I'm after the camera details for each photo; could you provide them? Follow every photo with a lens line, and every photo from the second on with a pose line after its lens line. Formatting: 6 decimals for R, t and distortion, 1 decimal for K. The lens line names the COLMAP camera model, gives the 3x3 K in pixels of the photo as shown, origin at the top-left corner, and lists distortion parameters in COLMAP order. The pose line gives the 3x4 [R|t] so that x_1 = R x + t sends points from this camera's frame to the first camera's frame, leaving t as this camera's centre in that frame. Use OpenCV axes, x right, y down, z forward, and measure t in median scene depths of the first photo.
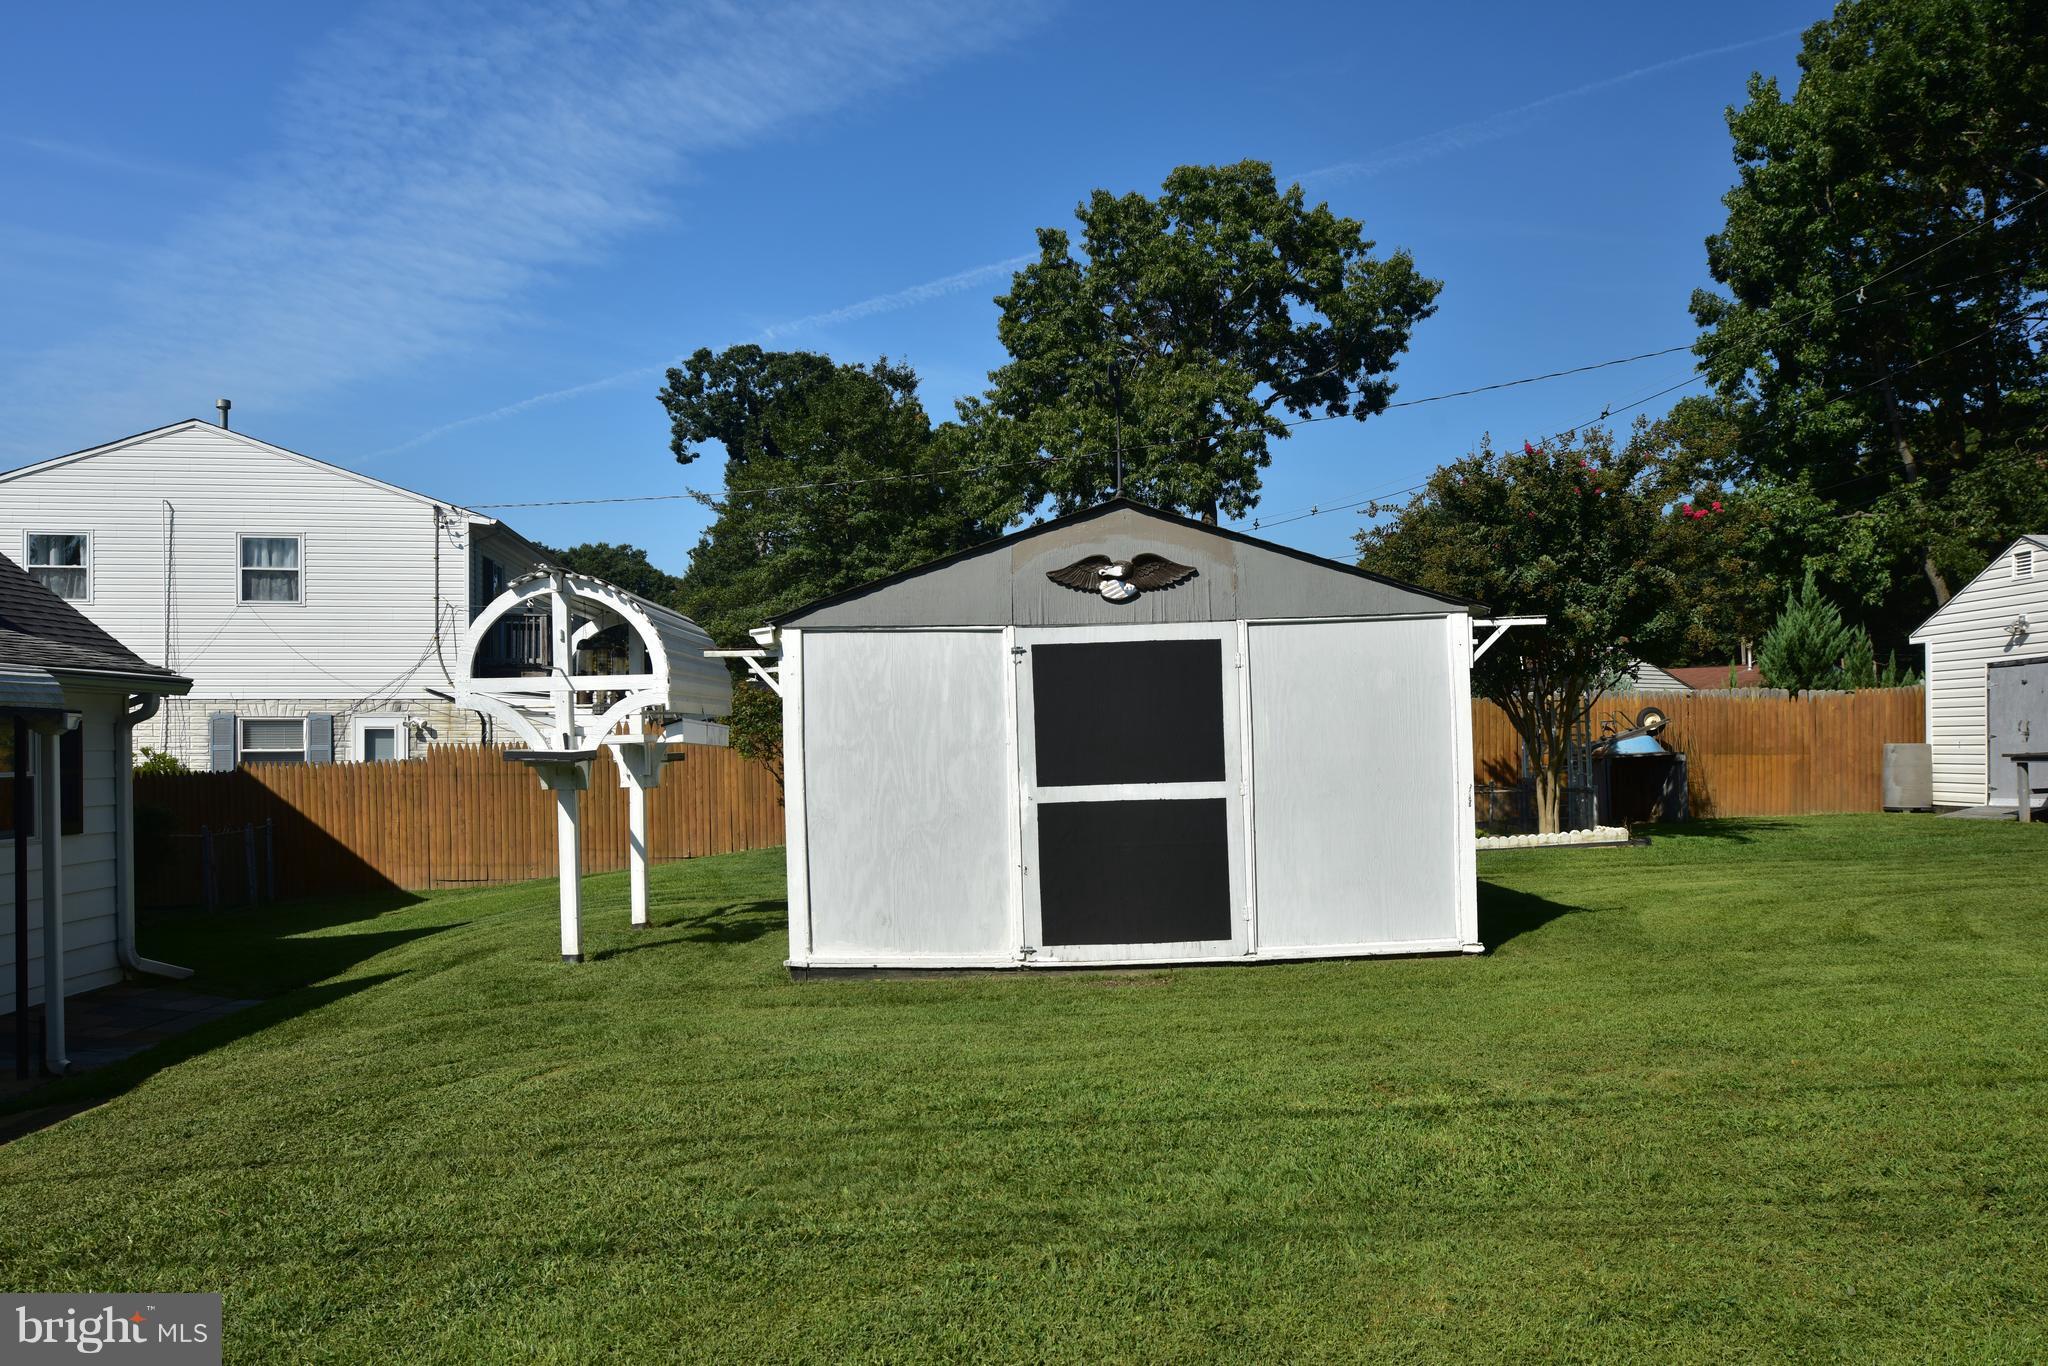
lens RADIAL K [[1390.3, 0, 1037.0], [0, 1390.3, 768.5], [0, 0, 1]] dist [-0.010599, -0.011068]
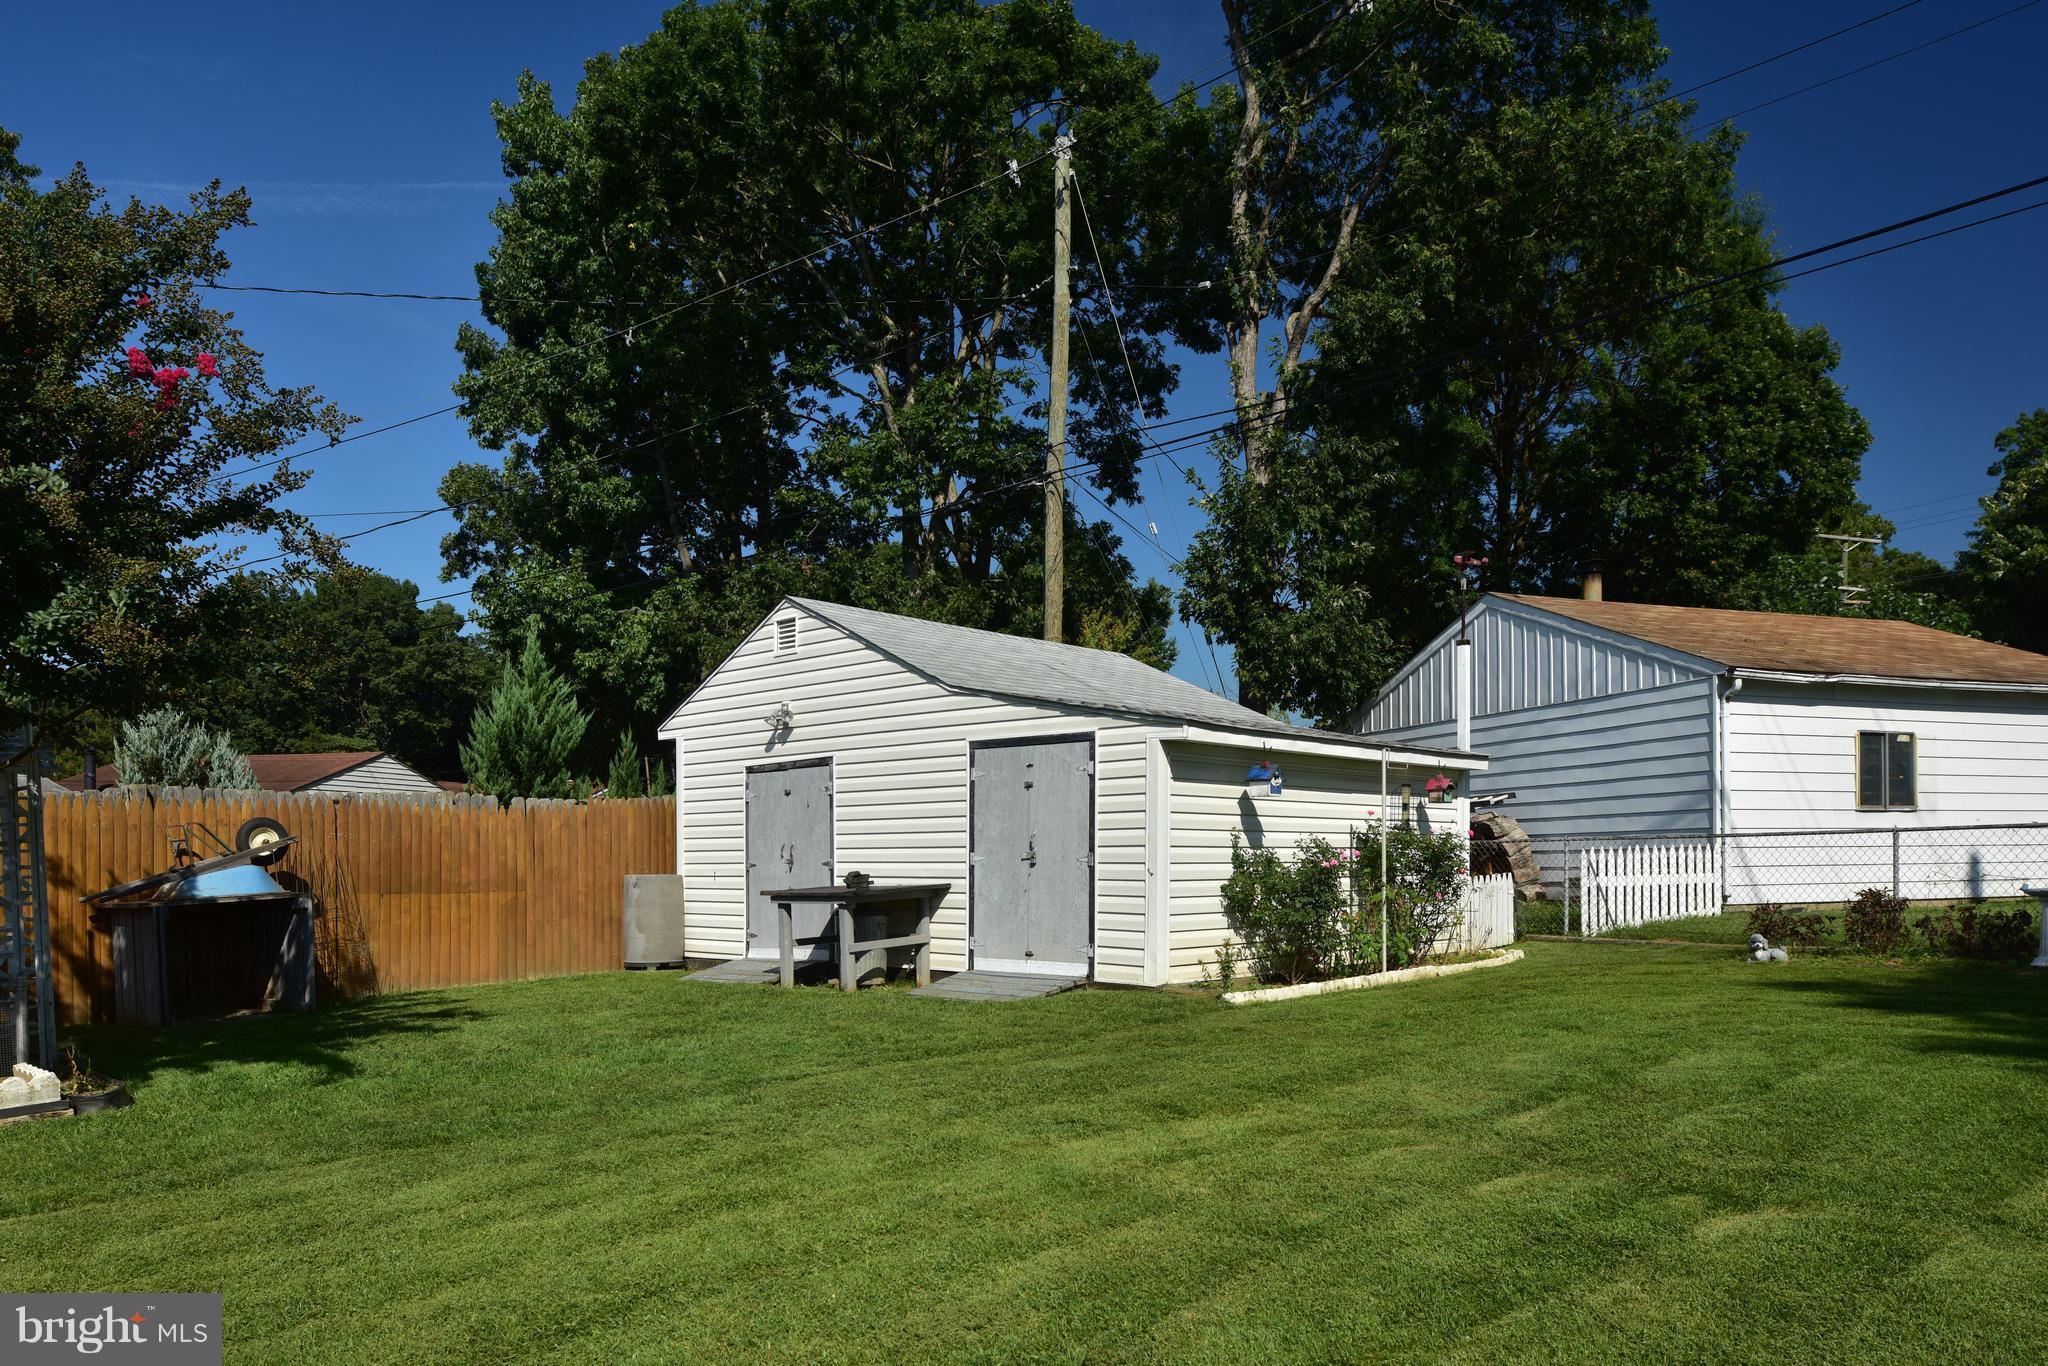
lens RADIAL K [[1390.3, 0, 1037.0], [0, 1390.3, 768.5], [0, 0, 1]] dist [-0.010599, -0.011068]
pose [[0.701841, 0.046017, 0.710846, 0.169991], [0.016163, 0.996625, -0.080476, -0.007947], [-0.712150, 0.067971, 0.698729, 0.232712]]
